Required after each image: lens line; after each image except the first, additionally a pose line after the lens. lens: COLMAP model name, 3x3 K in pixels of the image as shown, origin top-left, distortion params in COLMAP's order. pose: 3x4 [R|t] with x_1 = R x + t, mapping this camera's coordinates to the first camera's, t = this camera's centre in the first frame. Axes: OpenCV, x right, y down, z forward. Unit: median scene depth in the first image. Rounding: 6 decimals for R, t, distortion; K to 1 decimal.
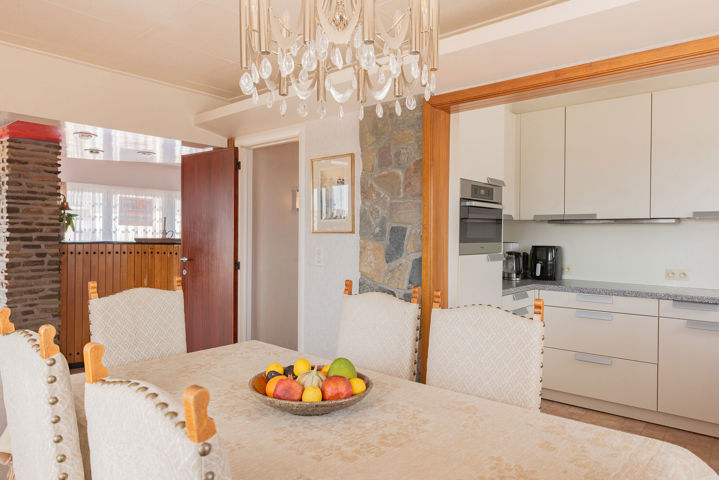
lens RADIAL K [[483.0, 0, 359.5], [0, 483.0, 240.0], [0, 0, 1]] dist [0.003301, -0.002018]
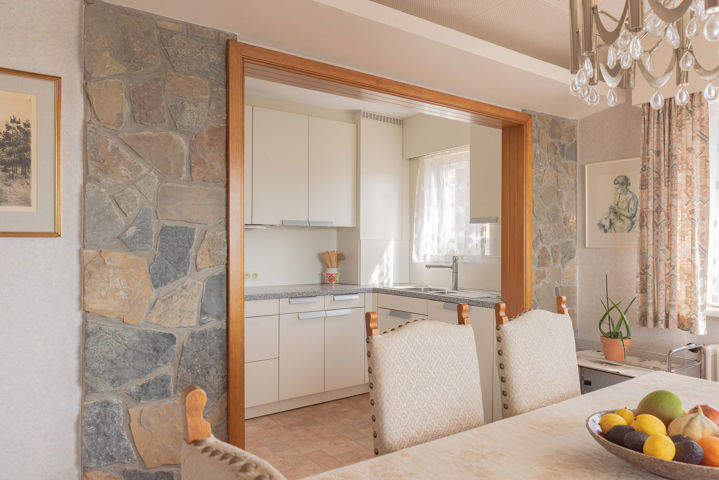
lens RADIAL K [[492.5, 0, 350.5], [0, 492.5, 239.9], [0, 0, 1]] dist [-0.002974, 0.002844]
pose [[0.243745, 0.000031, 0.969839, -0.415774], [0.008980, 0.999957, -0.002288, -0.006269], [-0.969798, 0.009267, 0.243734, 0.555145]]
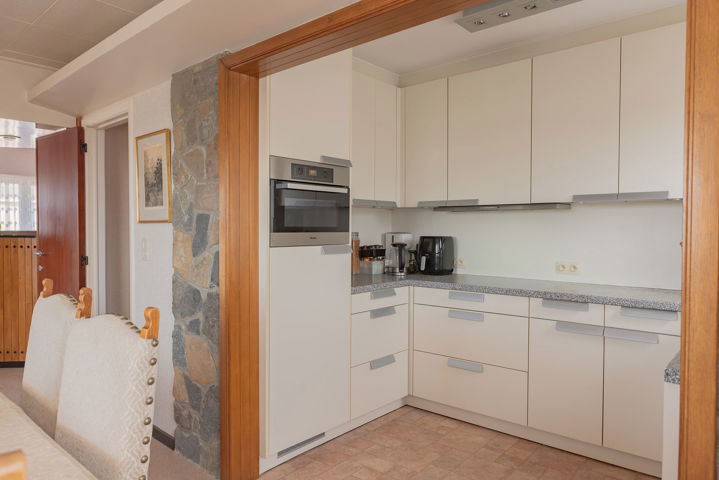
lens RADIAL K [[483.0, 0, 359.5], [0, 483.0, 240.0], [0, 0, 1]] dist [0.003301, -0.002018]
pose [[0.999974, -0.005794, -0.004286, 0.313367], [0.005852, 0.999892, 0.013445, 0.007423], [0.004208, -0.013470, 0.999900, 0.136582]]
